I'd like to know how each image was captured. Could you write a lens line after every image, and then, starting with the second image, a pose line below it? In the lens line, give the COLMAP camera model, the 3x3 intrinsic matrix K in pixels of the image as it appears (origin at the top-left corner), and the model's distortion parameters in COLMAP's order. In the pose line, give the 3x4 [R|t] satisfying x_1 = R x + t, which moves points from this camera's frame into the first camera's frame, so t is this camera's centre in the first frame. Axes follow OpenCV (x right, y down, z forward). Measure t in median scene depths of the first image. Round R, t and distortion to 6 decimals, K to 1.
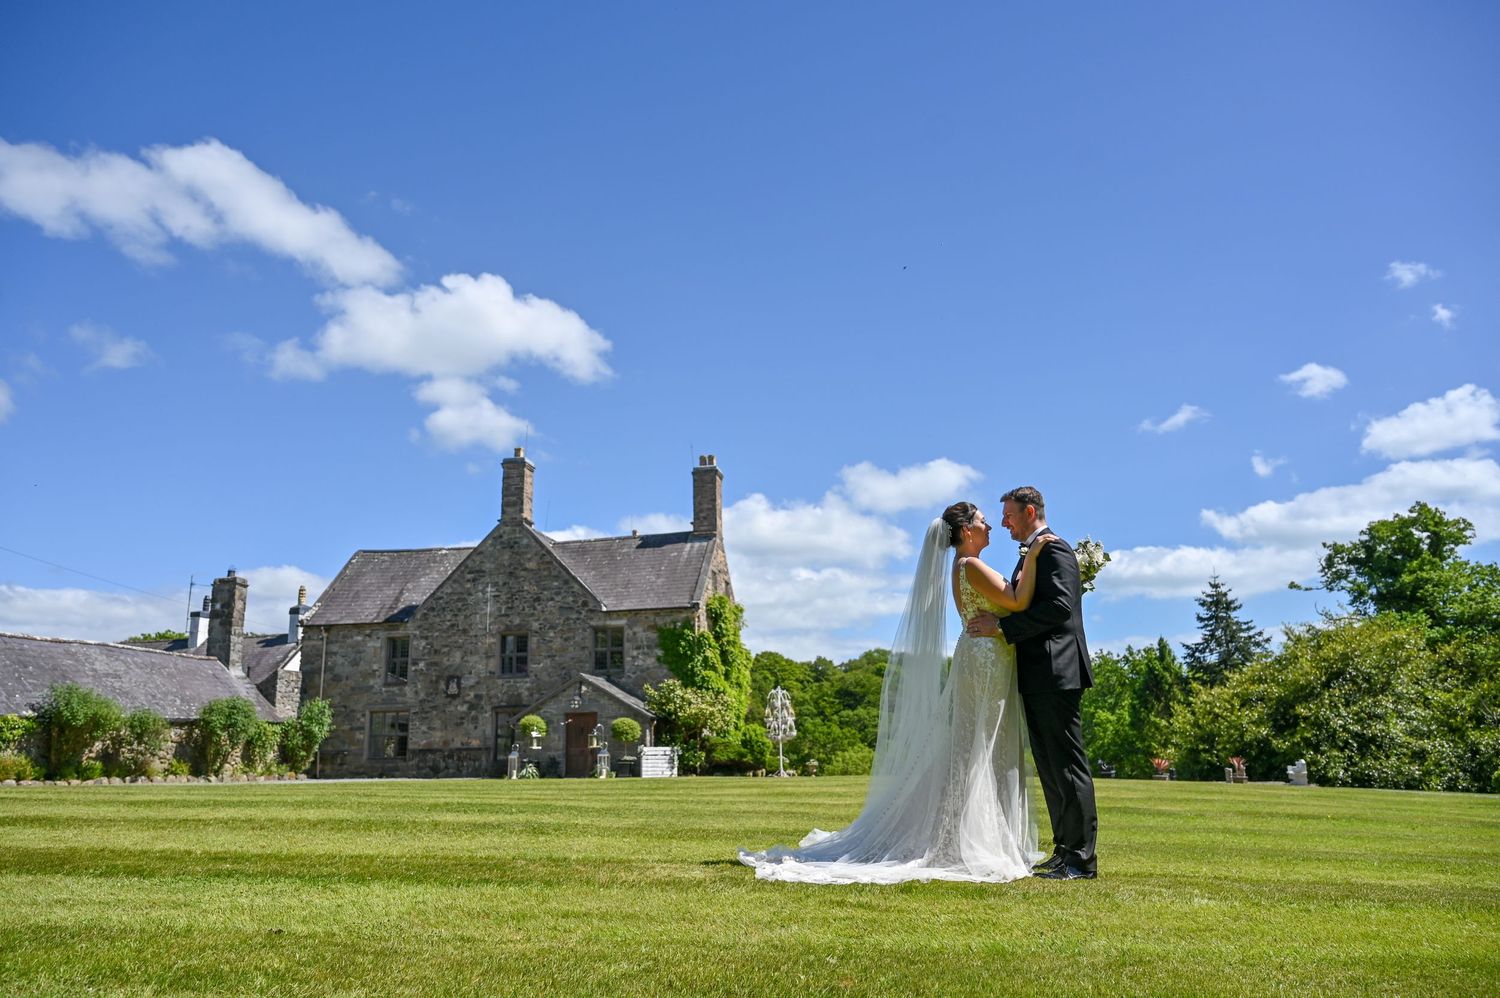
lens RADIAL K [[1073.2, 0, 750.0], [0, 1073.2, 499.0], [0, 0, 1]] dist [-0.000730, 0.000111]
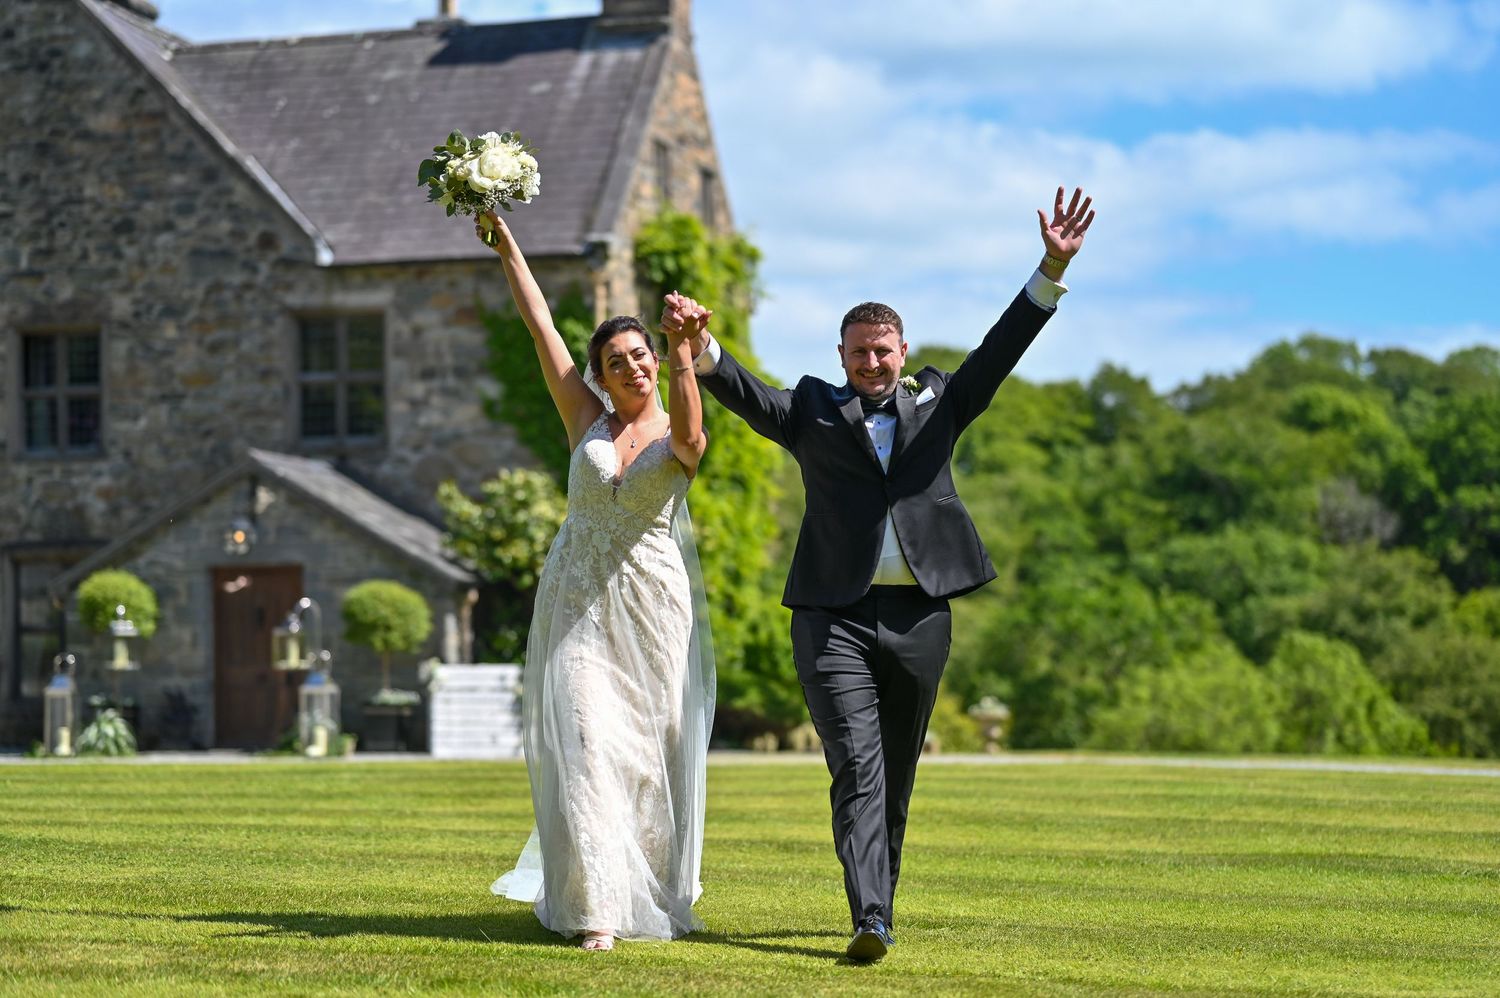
lens RADIAL K [[3587.7, 0, 750.0], [0, 3587.7, 499.0], [0, 0, 1]] dist [0.035378, 0.081763]
pose [[0.999095, 0.006851, -0.041976, 0.042614], [0.001036, 0.982729, 0.185047, -0.029536], [0.042519, -0.184923, 0.981833, -0.098513]]
